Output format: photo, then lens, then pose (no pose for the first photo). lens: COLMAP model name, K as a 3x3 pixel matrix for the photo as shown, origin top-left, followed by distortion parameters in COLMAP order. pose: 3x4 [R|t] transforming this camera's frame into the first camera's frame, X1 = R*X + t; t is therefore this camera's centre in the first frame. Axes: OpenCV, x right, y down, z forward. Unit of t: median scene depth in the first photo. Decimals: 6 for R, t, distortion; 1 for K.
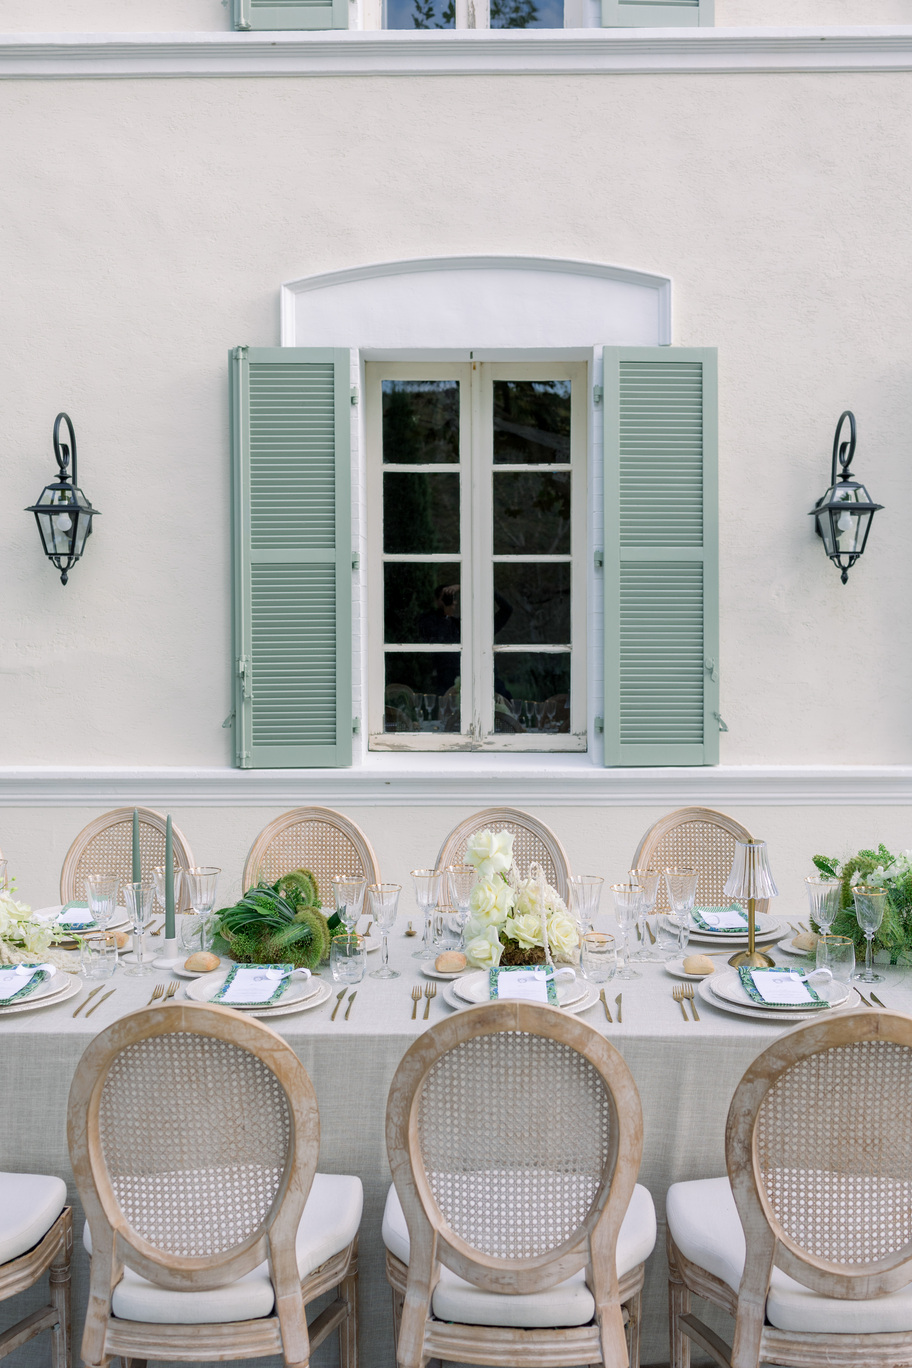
lens RADIAL K [[1144.3, 0, 456.0], [0, 1144.3, 684.0], [0, 0, 1]] dist [-0.060751, -0.002621]
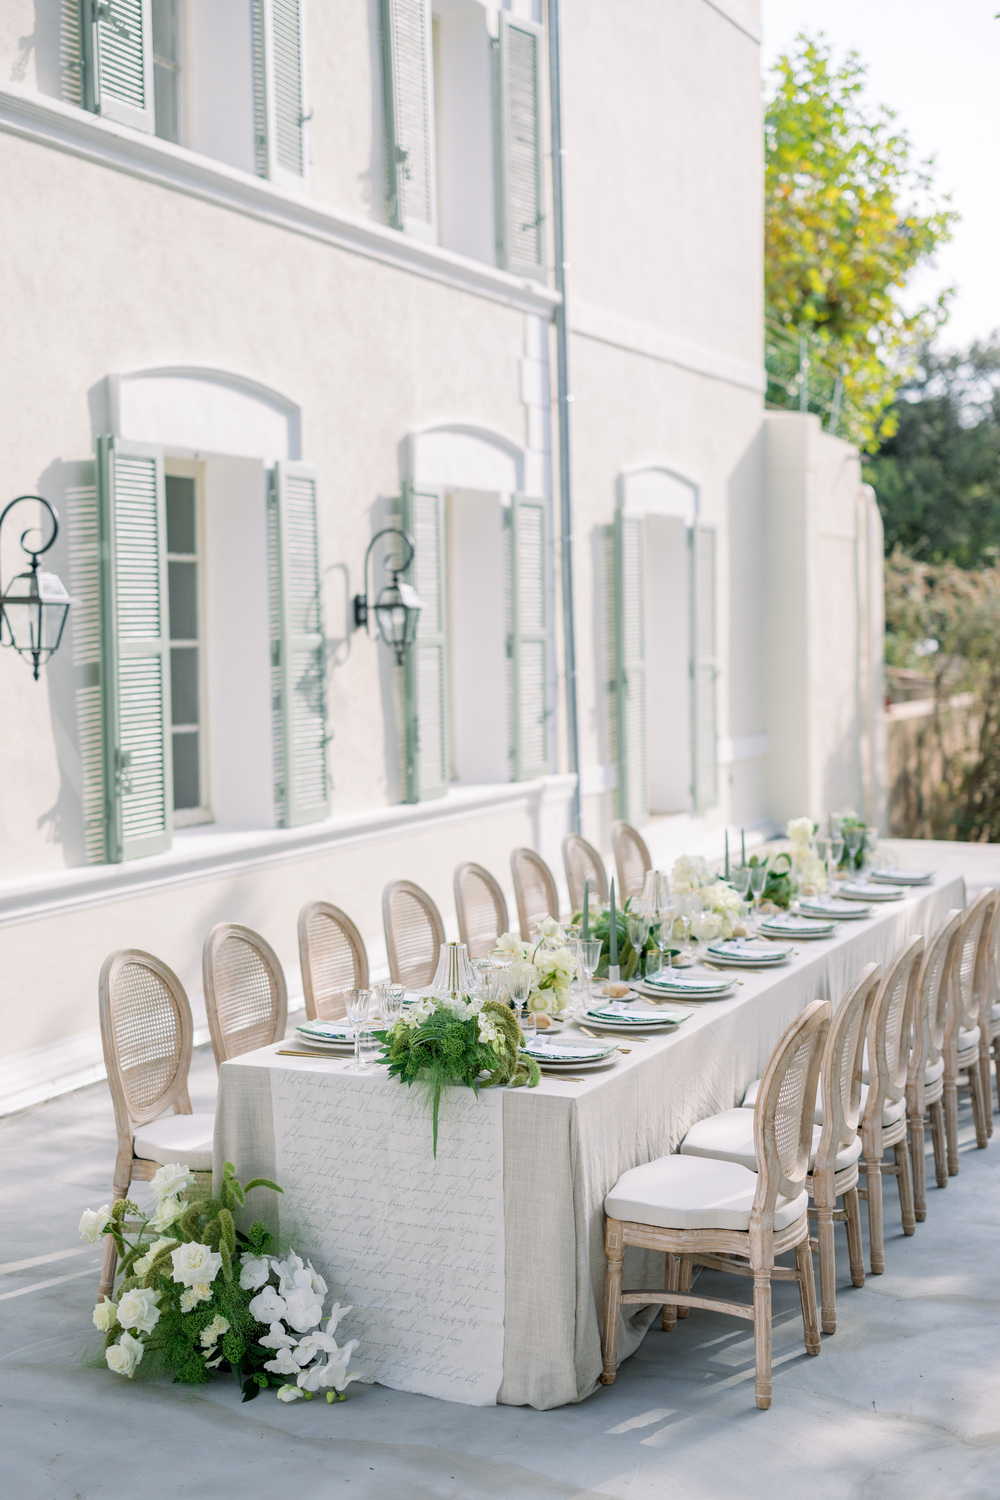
lens RADIAL K [[2128.6, 0, 500.0], [0, 2128.6, 750.0], [0, 0, 1]] dist [0.013140, -0.001161]
pose [[0.381586, -0.049625, 0.923000, -1.754775], [0.061919, 0.997687, 0.028043, -0.052552], [-0.922257, 0.046451, 0.383776, -0.014261]]
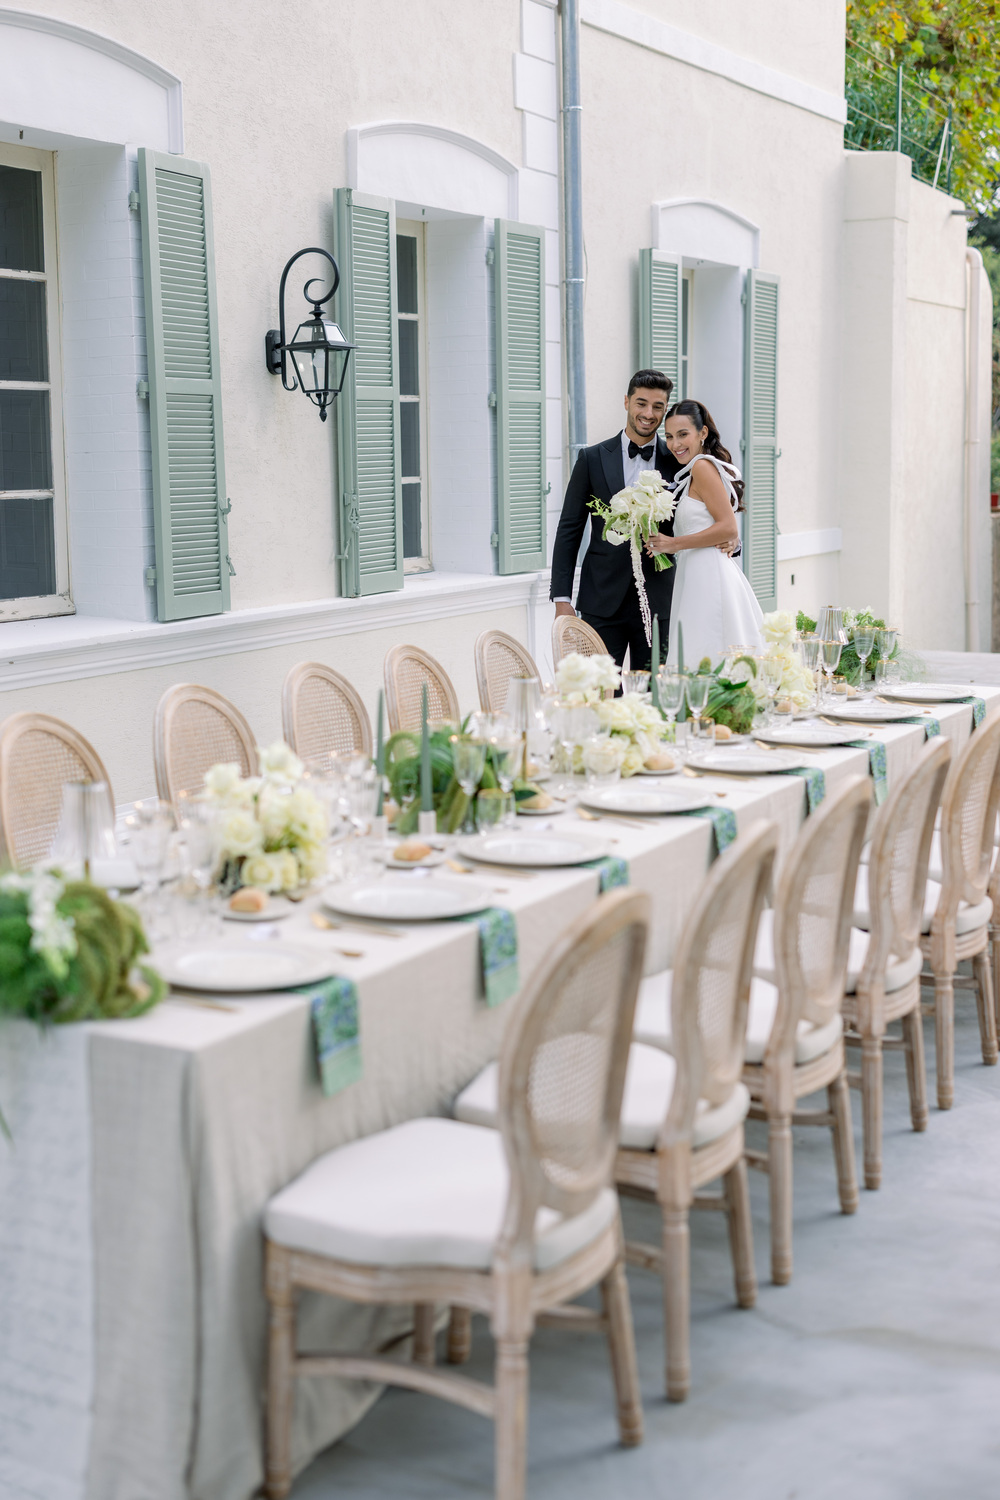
lens RADIAL K [[2128.6, 0, 500.0], [0, 2128.6, 750.0], [0, 0, 1]] dist [0.013140, -0.001161]
pose [[0.441584, -0.124261, 0.888573, -1.275970], [0.055002, 0.992250, 0.111426, 0.000068], [-0.895532, -0.000331, 0.444996, 0.005773]]
